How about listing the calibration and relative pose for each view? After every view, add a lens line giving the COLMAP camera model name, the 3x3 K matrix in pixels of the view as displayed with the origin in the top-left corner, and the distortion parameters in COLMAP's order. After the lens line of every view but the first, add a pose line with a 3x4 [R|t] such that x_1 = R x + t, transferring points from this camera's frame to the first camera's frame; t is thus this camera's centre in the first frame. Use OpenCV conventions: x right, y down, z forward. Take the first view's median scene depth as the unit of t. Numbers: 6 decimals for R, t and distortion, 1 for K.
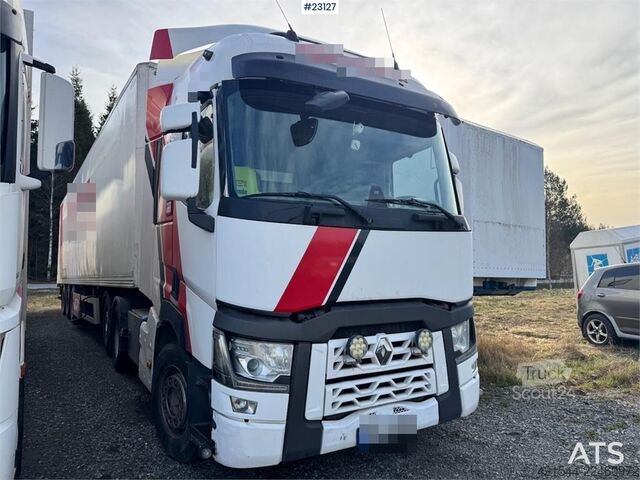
lens RADIAL K [[447.3, 0, 320.8], [0, 447.3, 235.6], [0, 0, 1]] dist [0.027755, -0.020215]
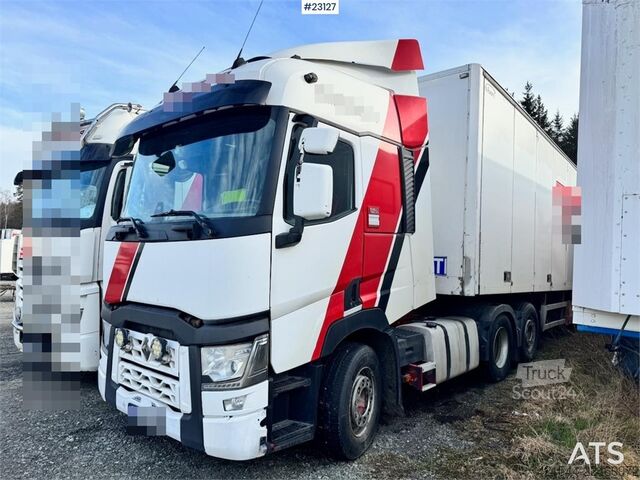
lens RADIAL K [[447.3, 0, 321.0], [0, 447.3, 243.4], [0, 0, 1]] dist [0.027755, -0.020215]
pose [[0.311454, -0.023547, -0.949970, 1.395339], [0.034622, 0.999310, -0.013419, 0.020181], [0.949630, -0.028711, 0.312054, 1.087495]]
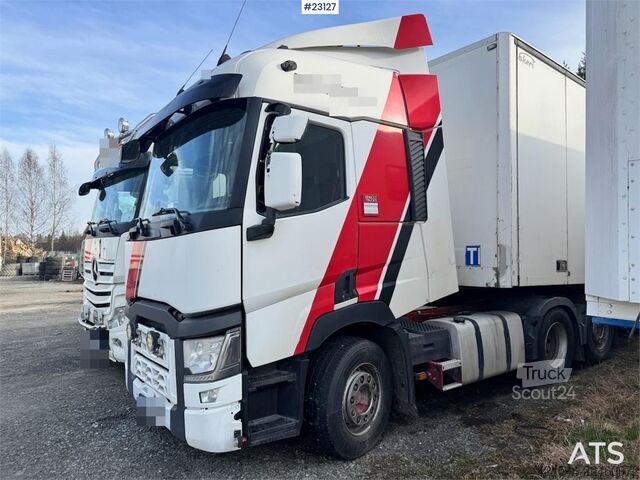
lens RADIAL K [[447.3, 0, 323.0], [0, 447.3, 242.0], [0, 0, 1]] dist [0.027755, -0.020215]
pose [[0.118412, -0.031417, -0.992467, 1.417186], [0.068780, 0.997358, -0.023366, 0.051849], [0.990580, -0.065495, 0.120260, 1.351981]]
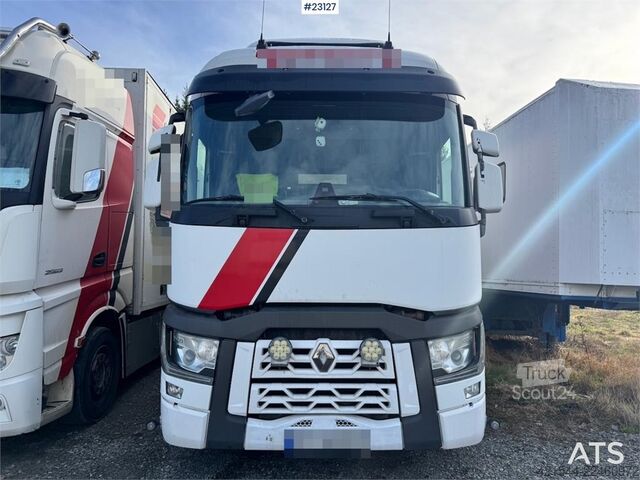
lens RADIAL K [[447.3, 0, 318.4], [0, 447.3, 244.9], [0, 0, 1]] dist [0.027755, -0.020215]
pose [[0.863449, -0.022728, -0.503924, 0.619378], [0.025152, 0.999682, -0.001990, 0.023032], [0.503809, -0.010956, 0.863746, 0.186873]]
